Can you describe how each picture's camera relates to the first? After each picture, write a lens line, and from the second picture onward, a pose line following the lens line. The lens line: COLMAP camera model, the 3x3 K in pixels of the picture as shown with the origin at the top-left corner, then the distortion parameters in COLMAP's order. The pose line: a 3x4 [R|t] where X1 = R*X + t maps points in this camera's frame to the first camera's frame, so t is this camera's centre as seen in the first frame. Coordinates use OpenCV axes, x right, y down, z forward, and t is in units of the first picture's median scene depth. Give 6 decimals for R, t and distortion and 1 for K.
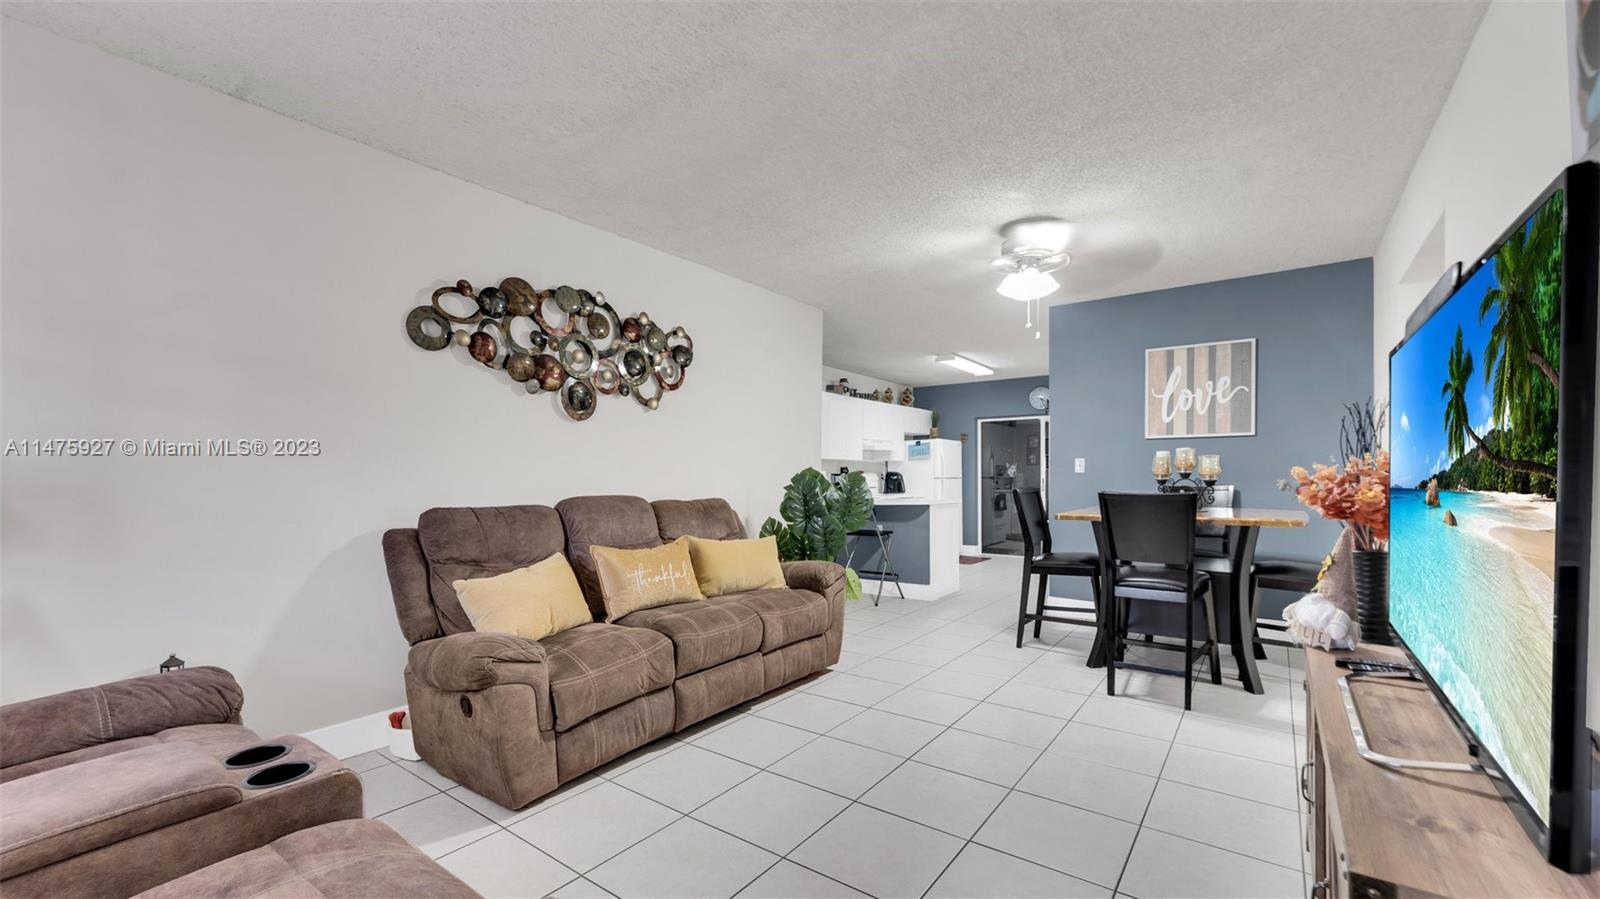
lens RADIAL K [[658.7, 0, 763.2], [0, 658.7, 483.6], [0, 0, 1]] dist [-0.001007, -0.000130]
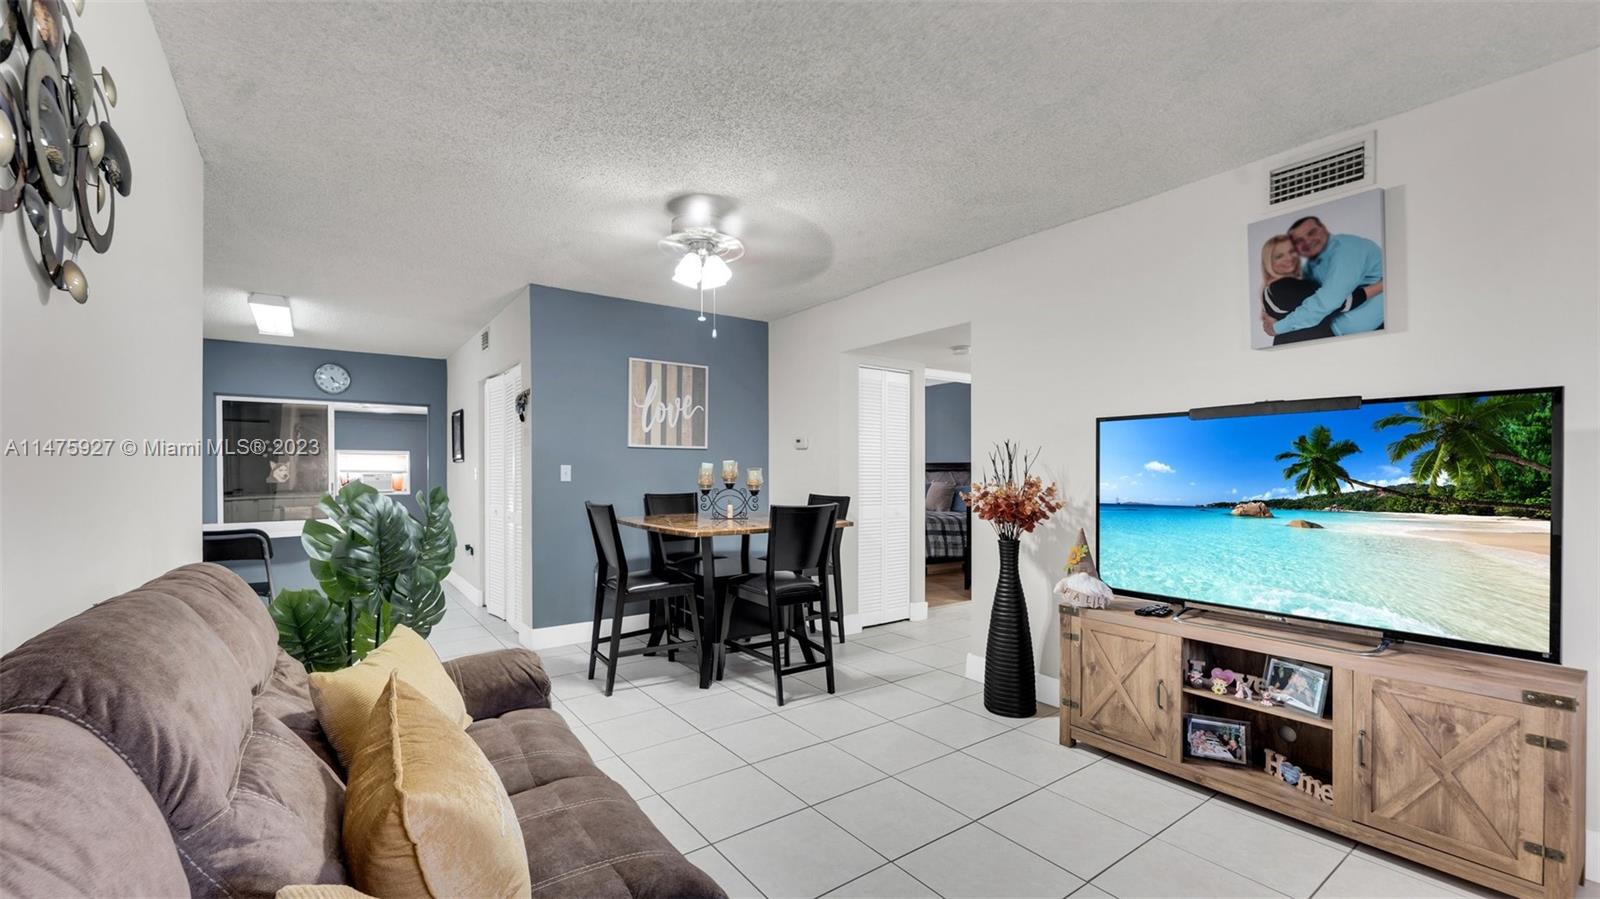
lens RADIAL K [[658.7, 0, 793.9], [0, 658.7, 474.4], [0, 0, 1]] dist [-0.001007, -0.000130]
pose [[0.268475, -0.001677, 0.963285, -0.173096], [0.007633, 0.999971, -0.000386, -0.013657], [-0.963256, 0.007456, 0.268480, 0.273301]]
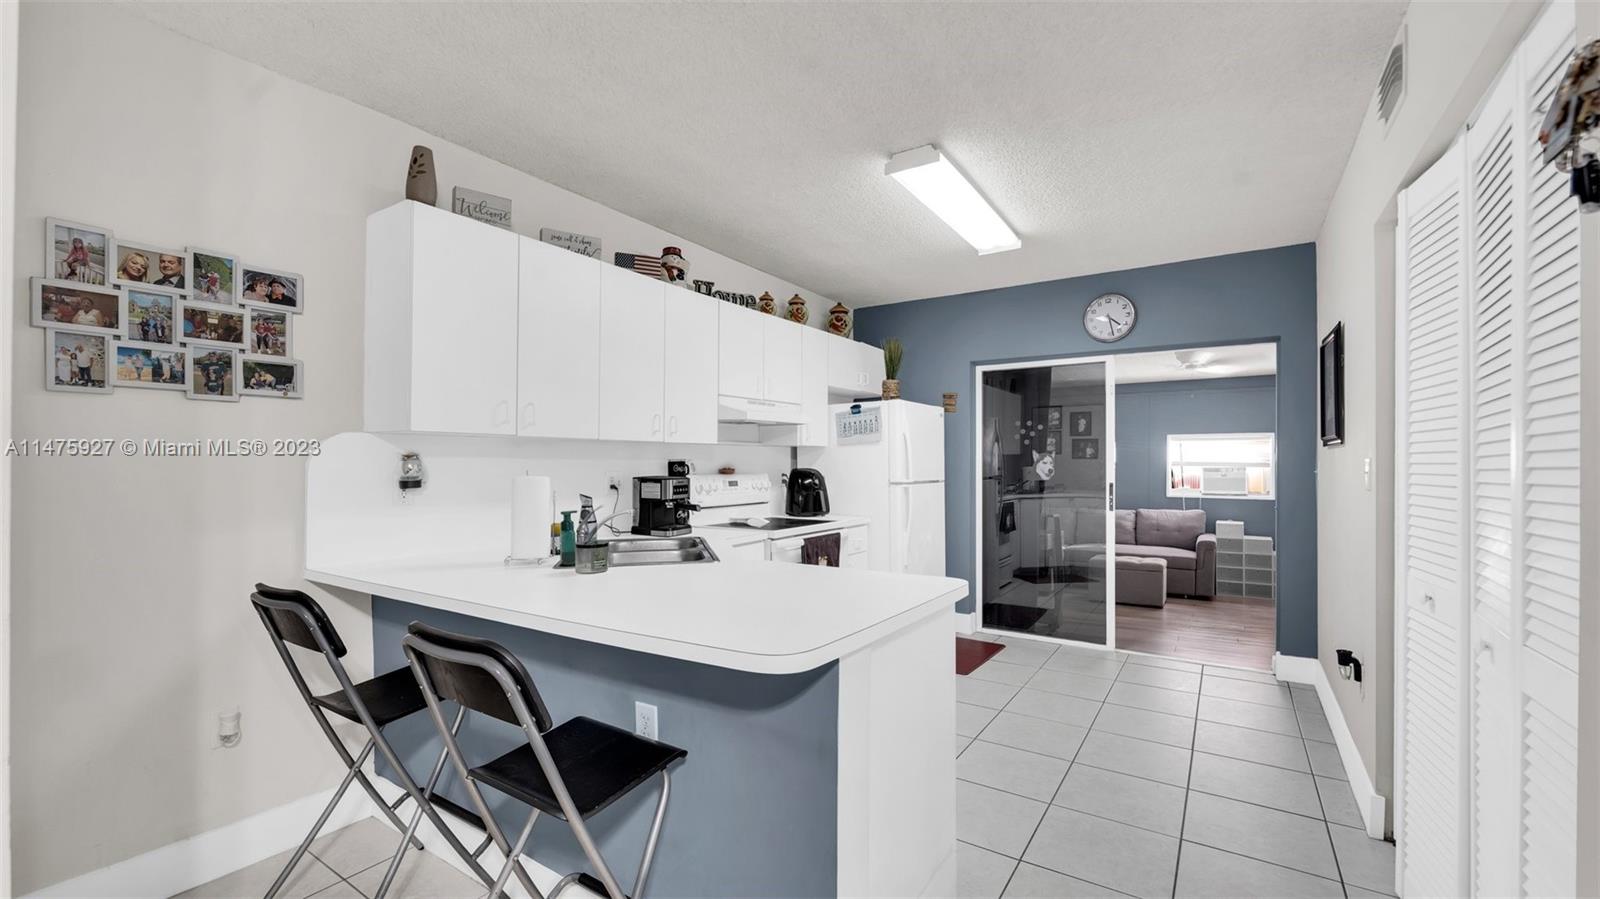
lens RADIAL K [[658.7, 0, 804.0], [0, 658.7, 459.1], [0, 0, 1]] dist [-0.001007, -0.000130]
pose [[0.994890, 0.004014, 0.100889, 0.151981], [-0.003039, 0.999947, -0.009817, -0.020735], [-0.100923, 0.009460, 0.994849, 0.540795]]
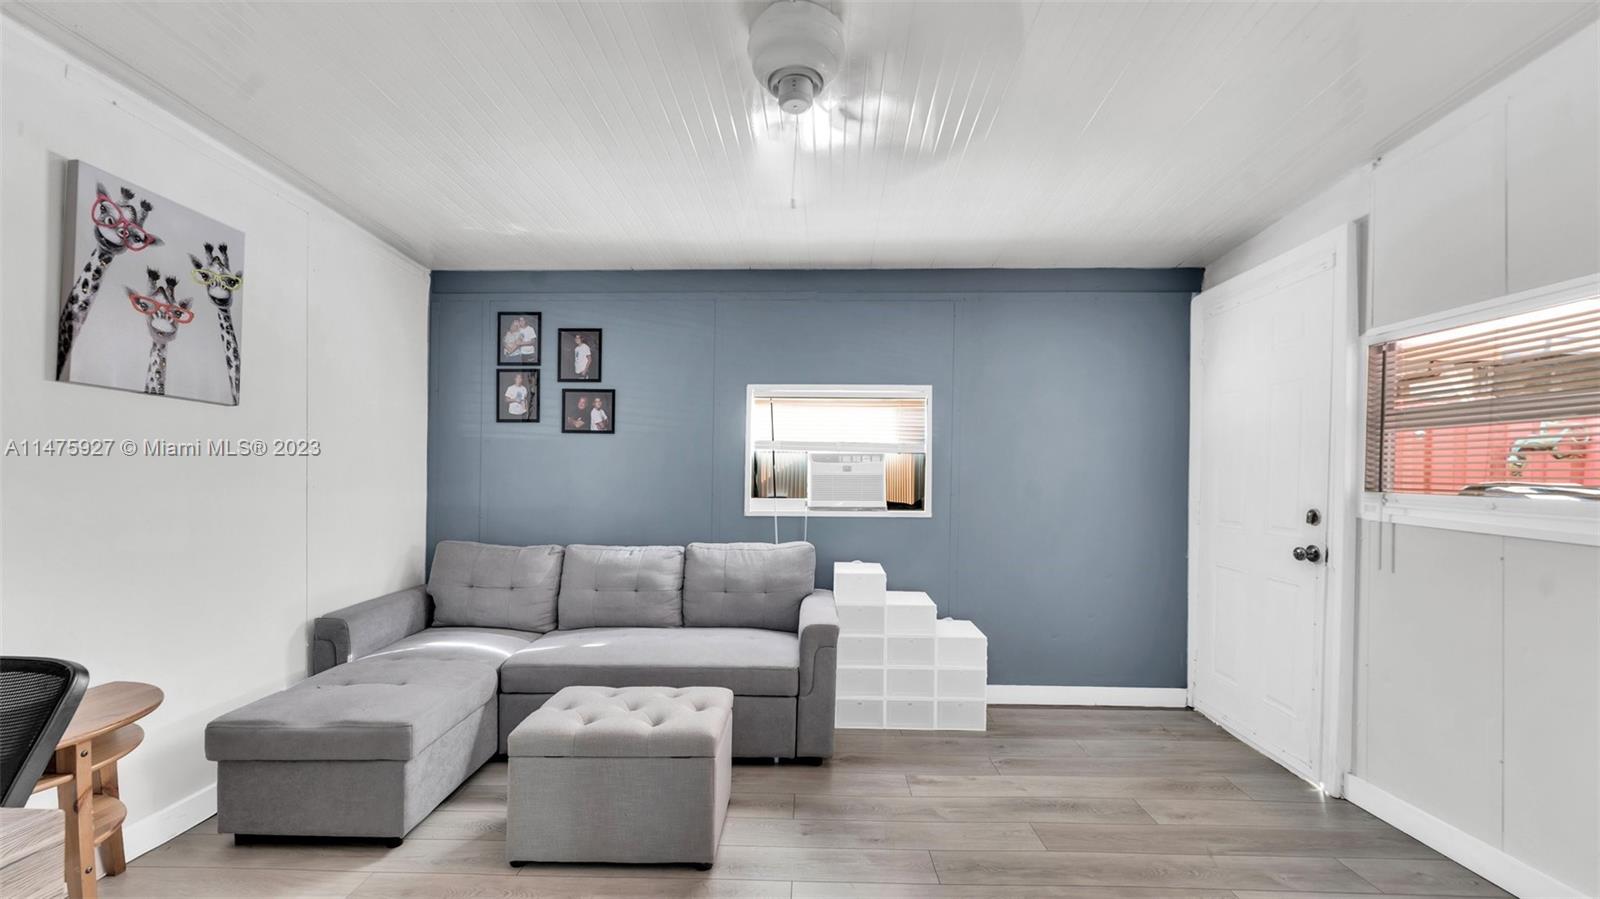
lens RADIAL K [[658.7, 0, 802.2], [0, 658.7, 446.7], [0, 0, 1]] dist [-0.001007, -0.000130]
pose [[0.795080, 0.007692, 0.606456, 0.331072], [-0.007438, 0.999968, -0.002932, -0.021734], [-0.606459, -0.002179, 0.795112, 0.785308]]
